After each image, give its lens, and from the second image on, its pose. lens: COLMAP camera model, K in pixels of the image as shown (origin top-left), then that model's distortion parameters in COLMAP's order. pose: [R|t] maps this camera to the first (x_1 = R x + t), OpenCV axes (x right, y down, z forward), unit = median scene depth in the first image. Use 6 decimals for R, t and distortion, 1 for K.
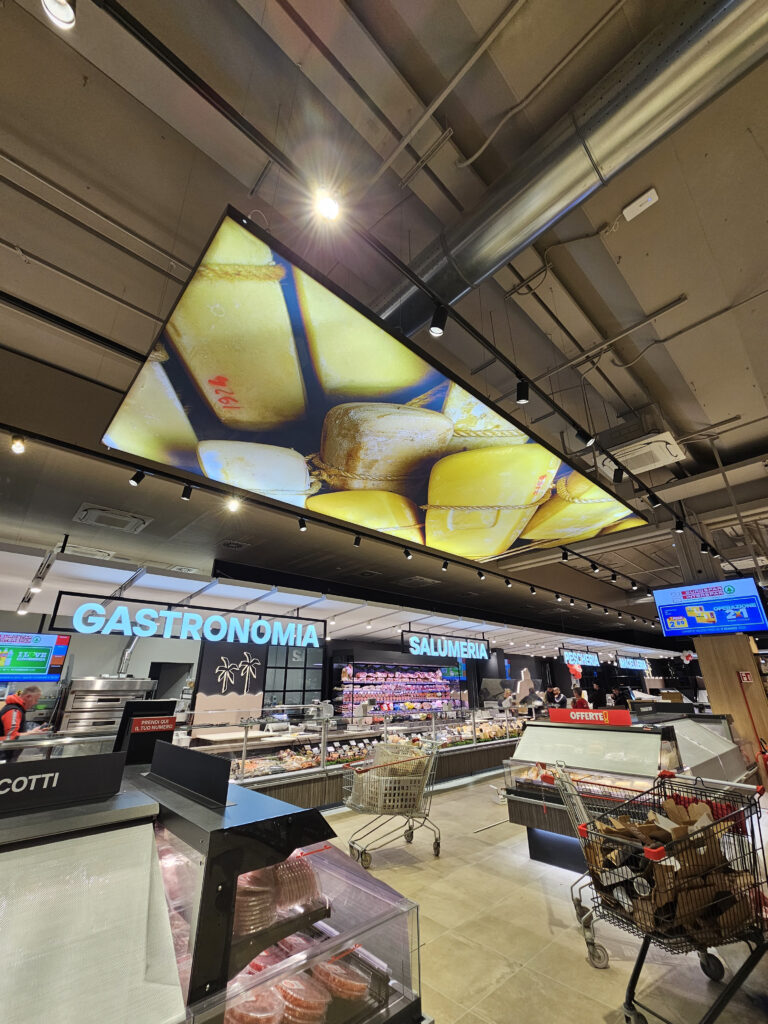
lens RADIAL K [[400.9, 0, 384.0], [0, 400.9, 512.0], [0, 0, 1]] dist [-0.001172, -0.000038]
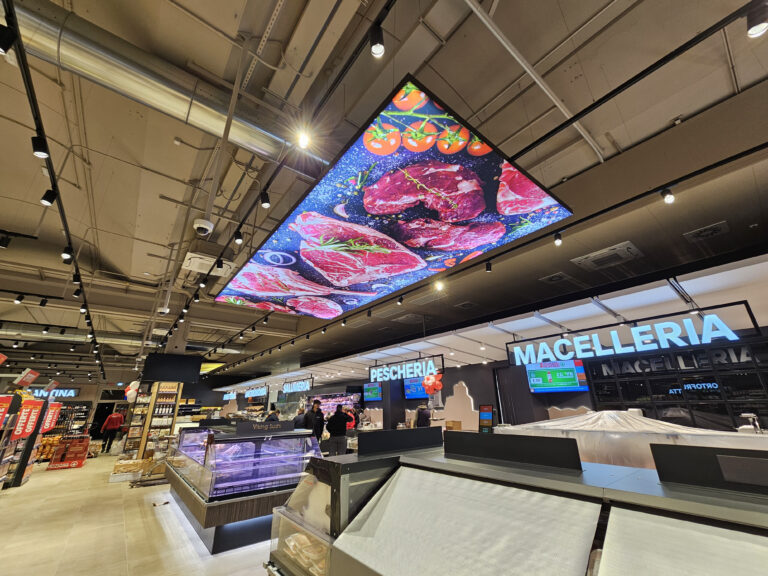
lens RADIAL K [[314.1, 0, 384.0], [0, 314.1, 288.0], [0, 0, 1]] dist [0.030636, -0.000009]
pose [[-0.100174, -0.326451, -0.939891, 0.950049], [0.428515, 0.838389, -0.336868, 0.354499], [0.897965, -0.436502, 0.055905, 0.843818]]
